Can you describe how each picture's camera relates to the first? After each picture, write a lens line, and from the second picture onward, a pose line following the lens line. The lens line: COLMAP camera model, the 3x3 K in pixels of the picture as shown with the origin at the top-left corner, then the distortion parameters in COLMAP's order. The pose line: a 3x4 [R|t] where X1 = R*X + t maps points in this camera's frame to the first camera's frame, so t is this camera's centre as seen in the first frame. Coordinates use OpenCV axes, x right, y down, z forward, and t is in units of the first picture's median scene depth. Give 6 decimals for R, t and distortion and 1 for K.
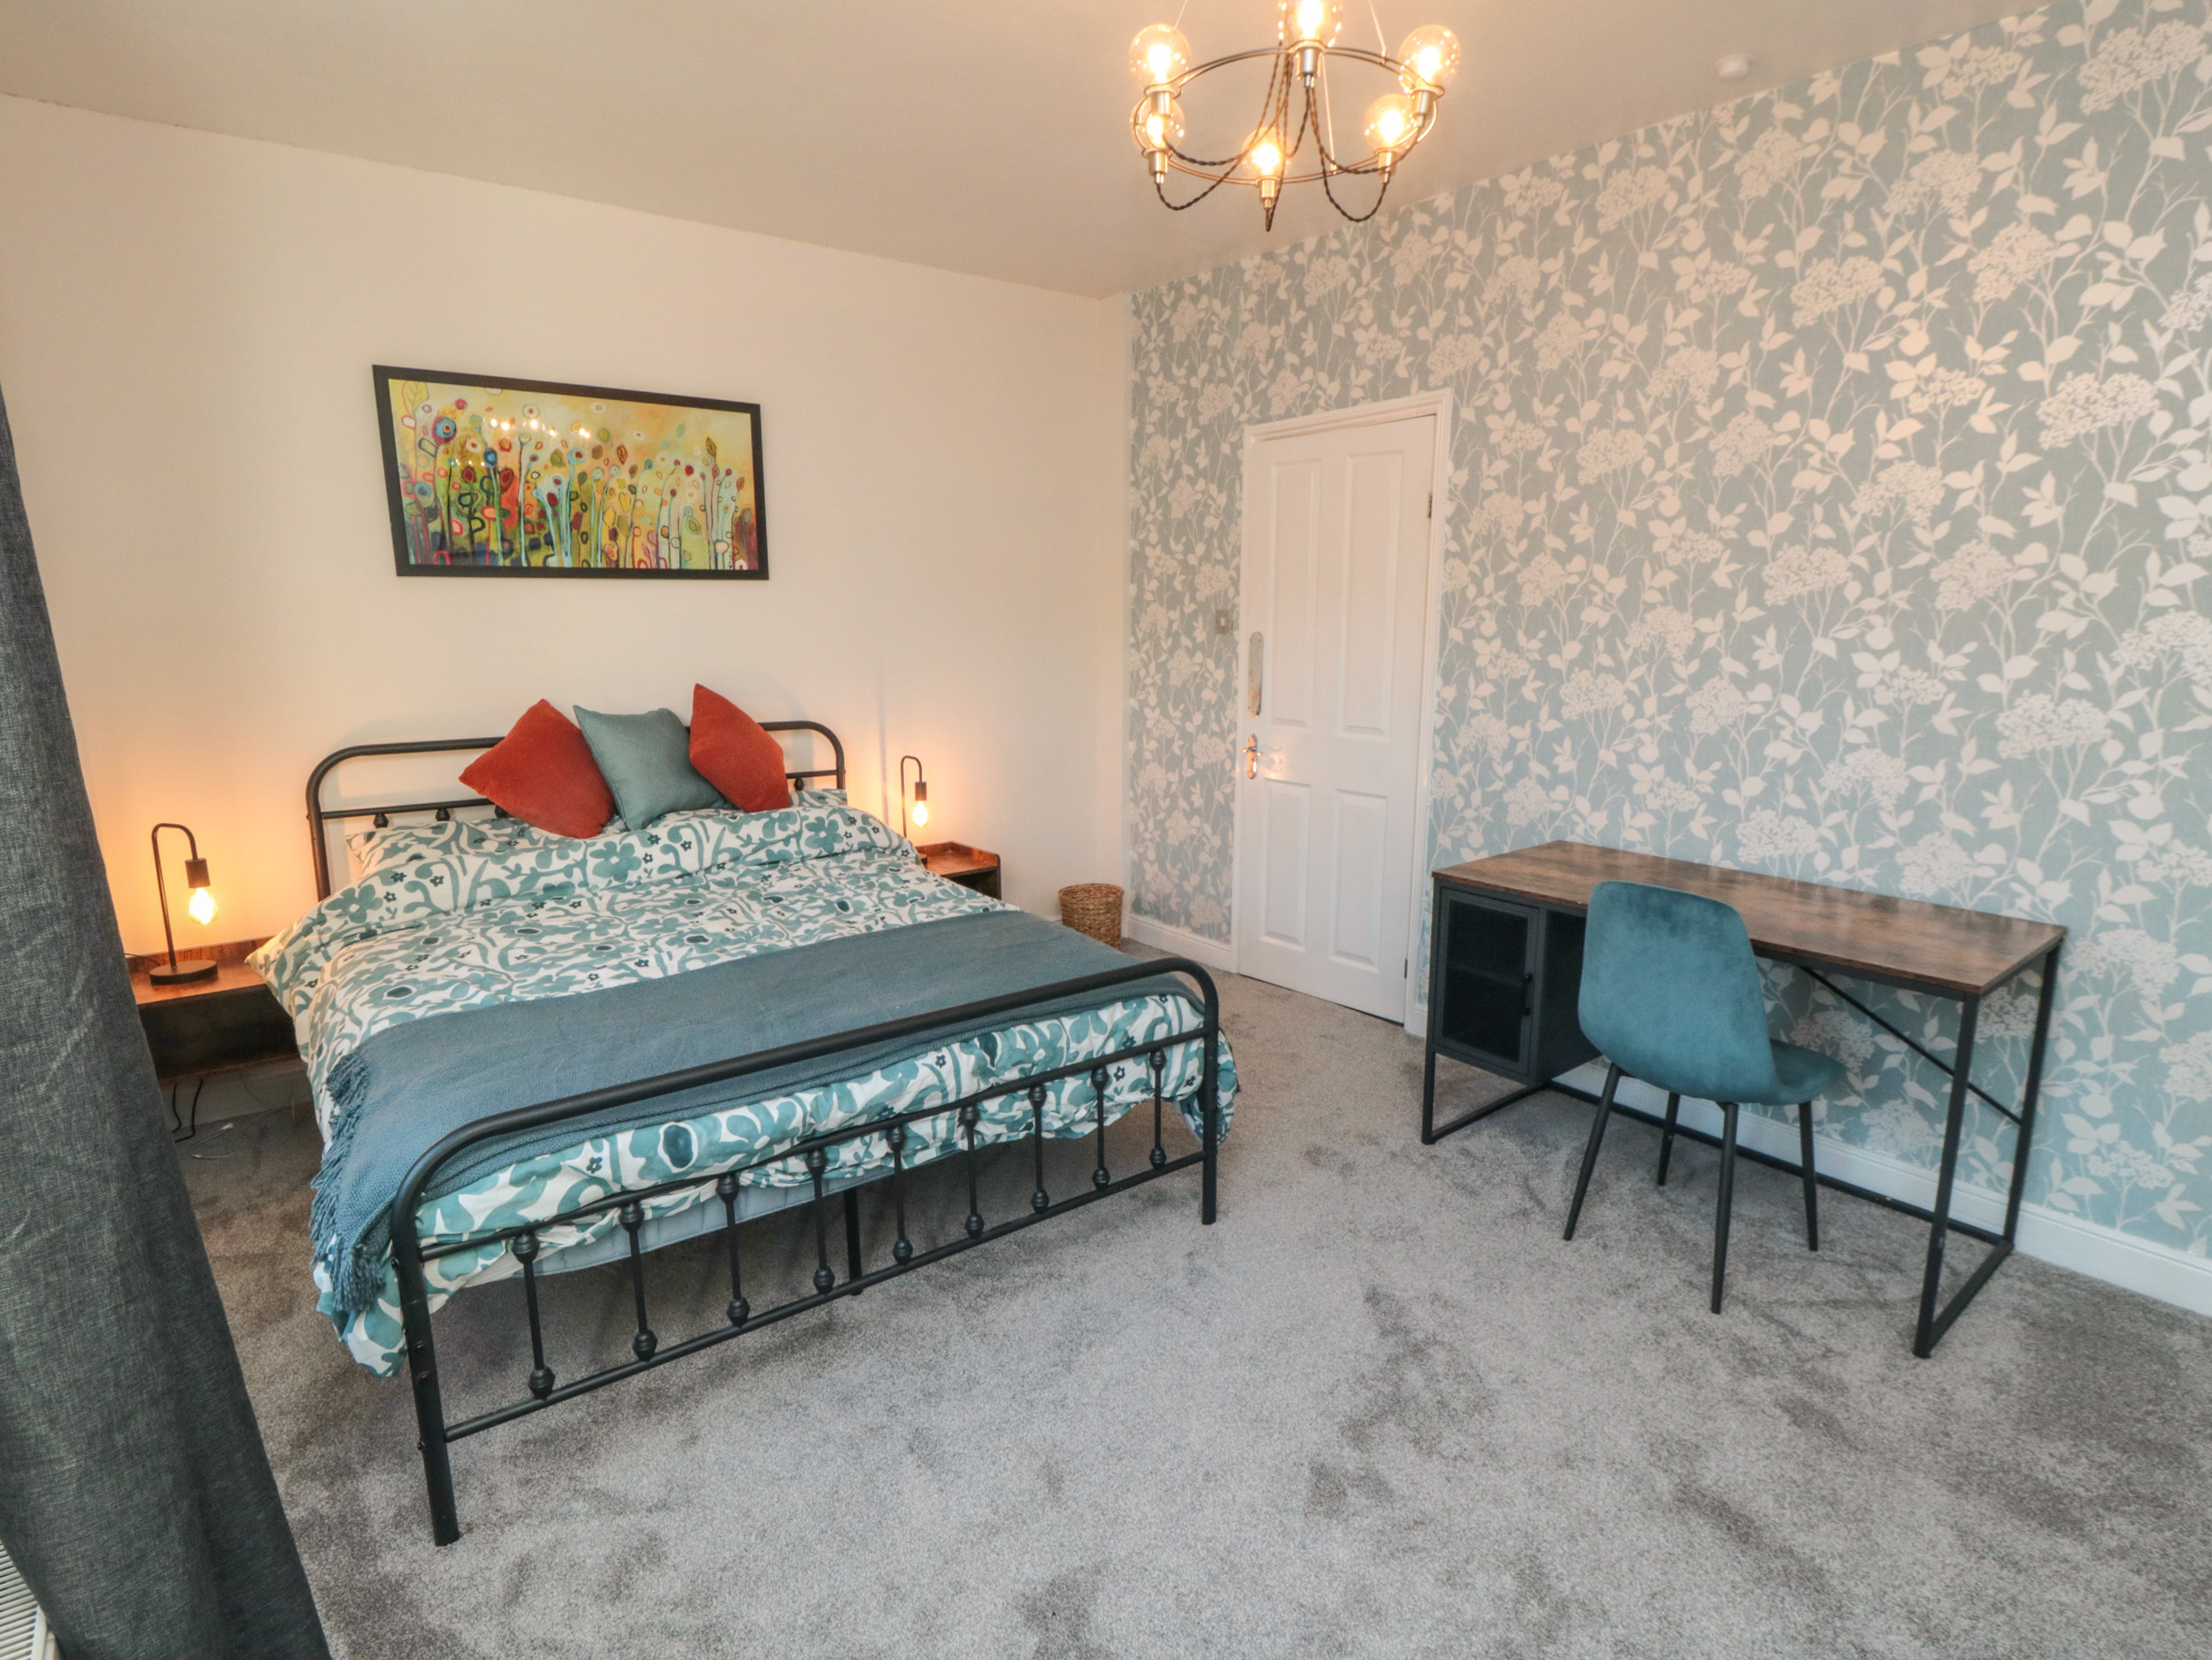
lens RADIAL K [[1174.2, 0, 1144.9], [0, 1174.2, 821.9], [0, 0, 1]] dist [0.002858, -0.016171]
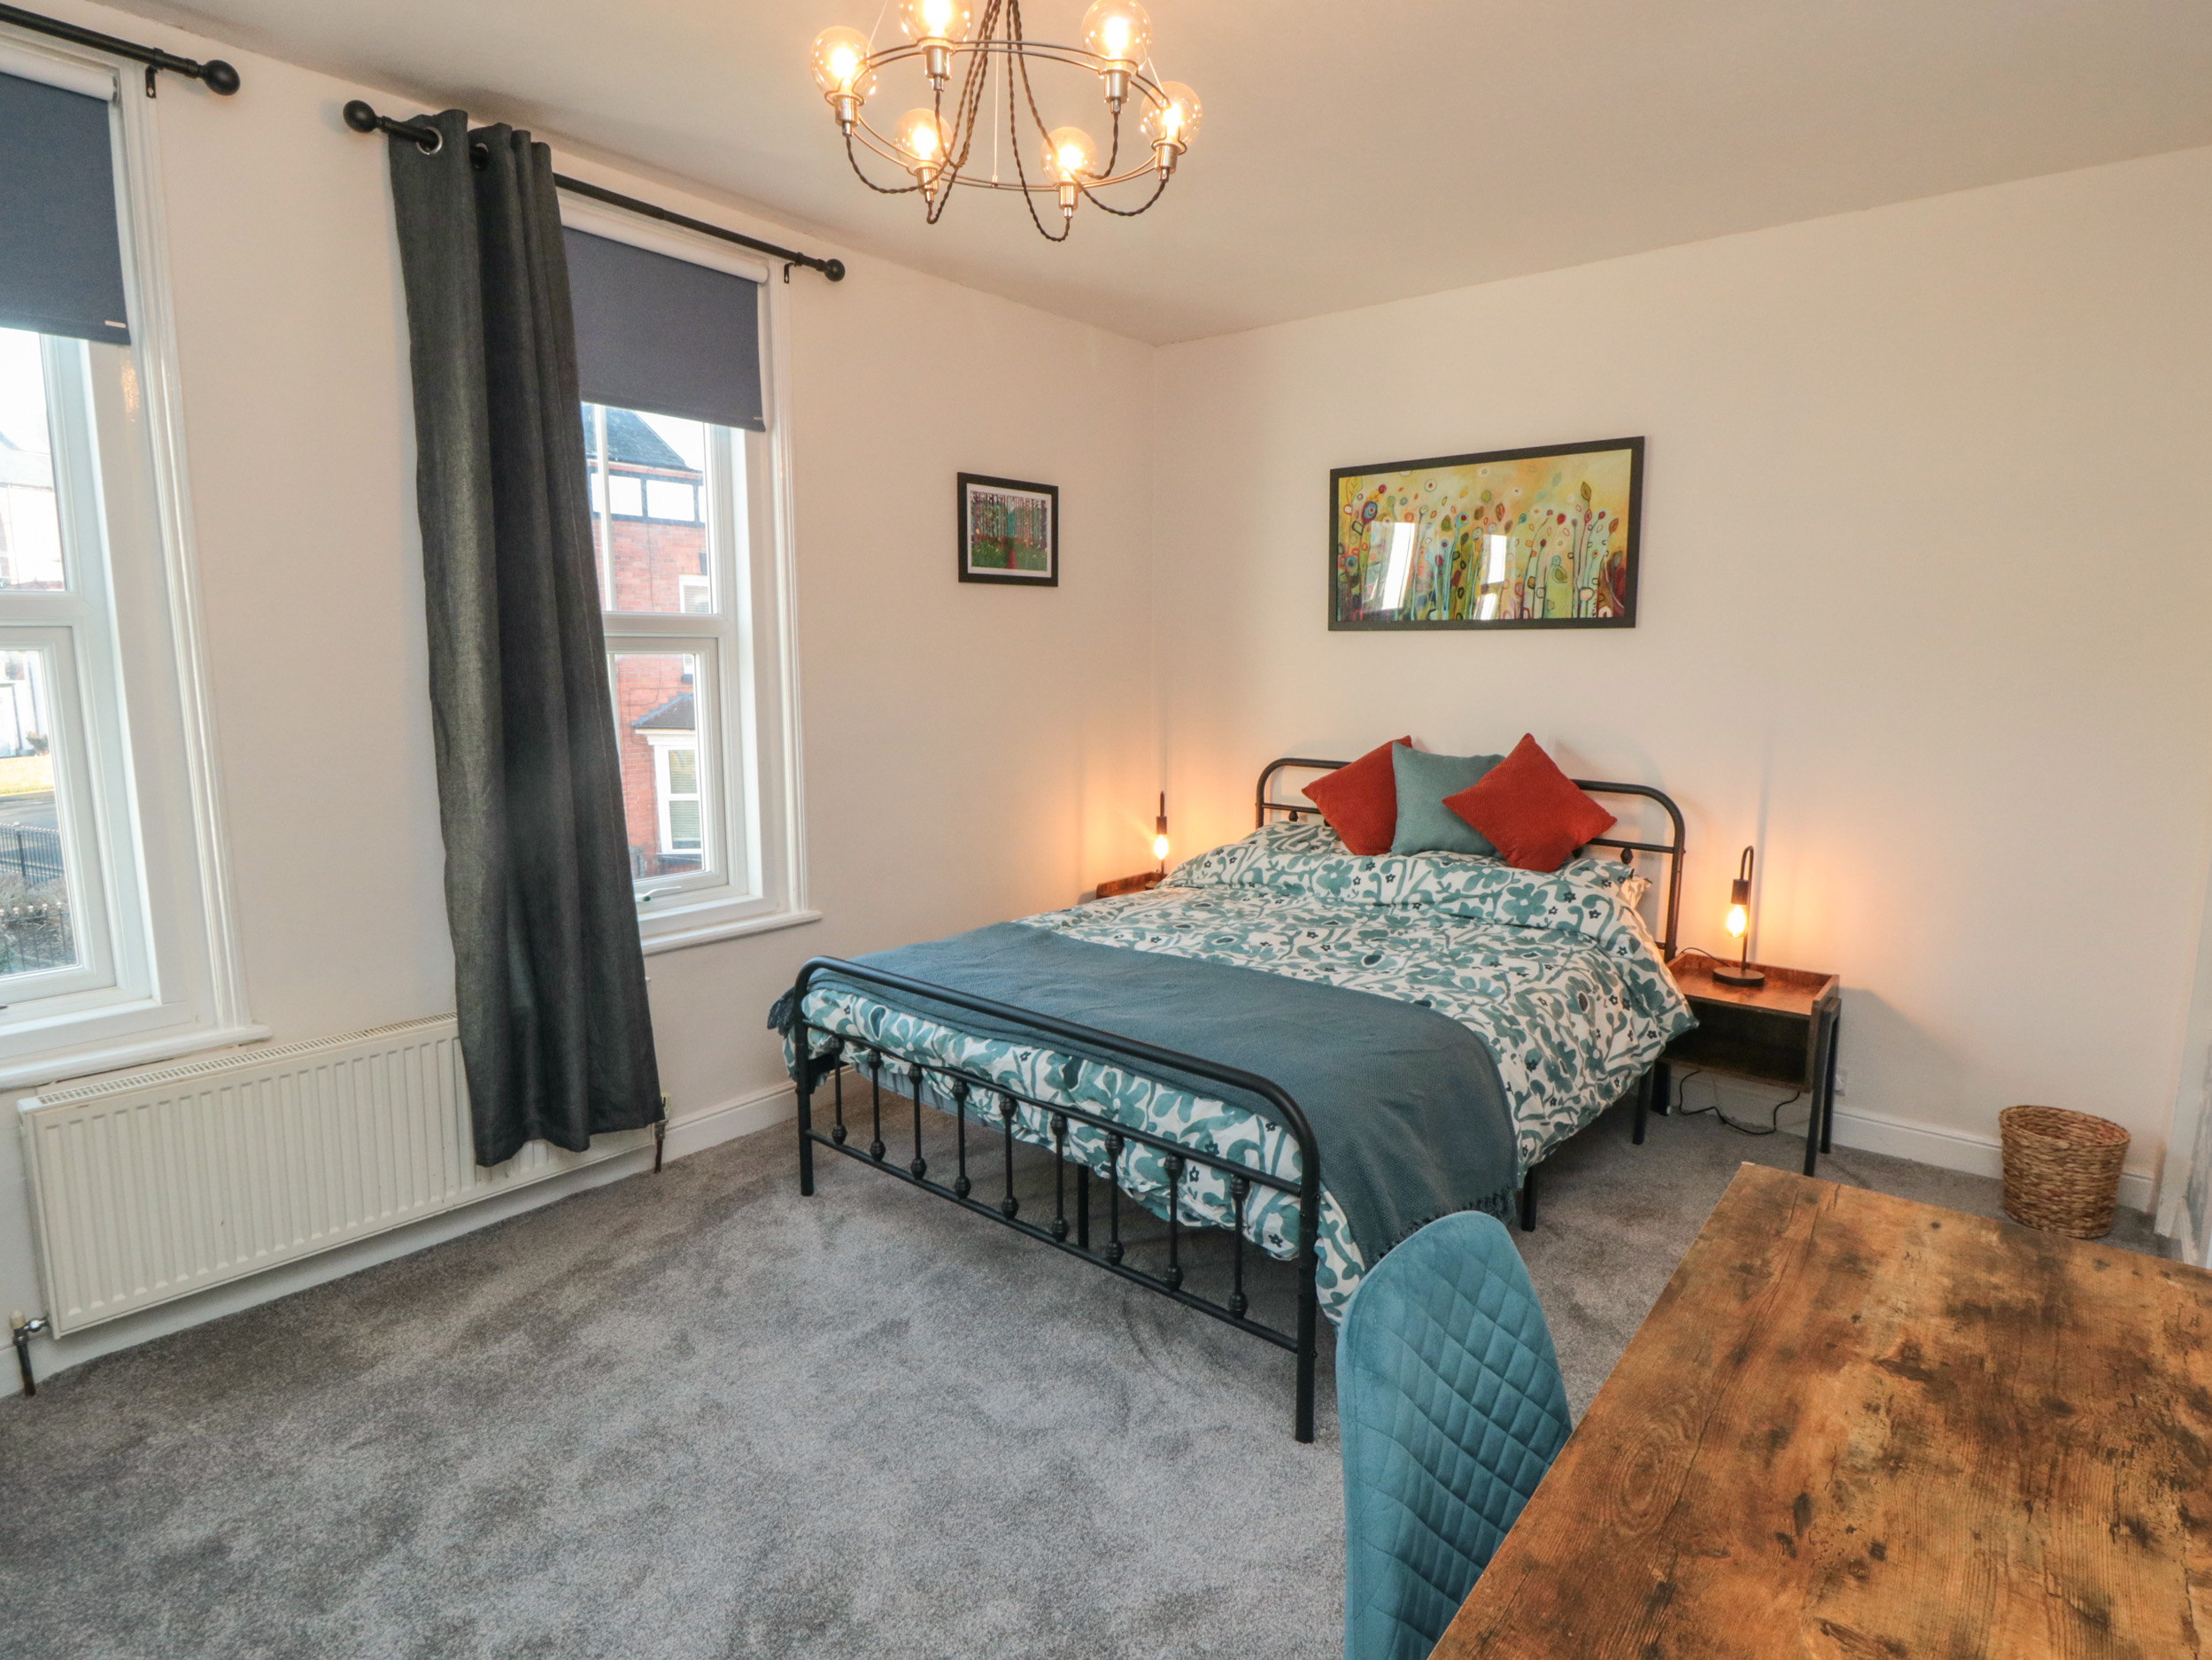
lens RADIAL K [[1163.2, 0, 1111.7], [0, 1163.2, 822.4], [0, 0, 1]] dist [-0.007110, -0.002019]
pose [[0.213938, 0.143433, -0.966260, 0.580659], [-0.180910, 0.977868, 0.105102, -0.096611], [0.959949, 0.152321, 0.235151, 0.511371]]
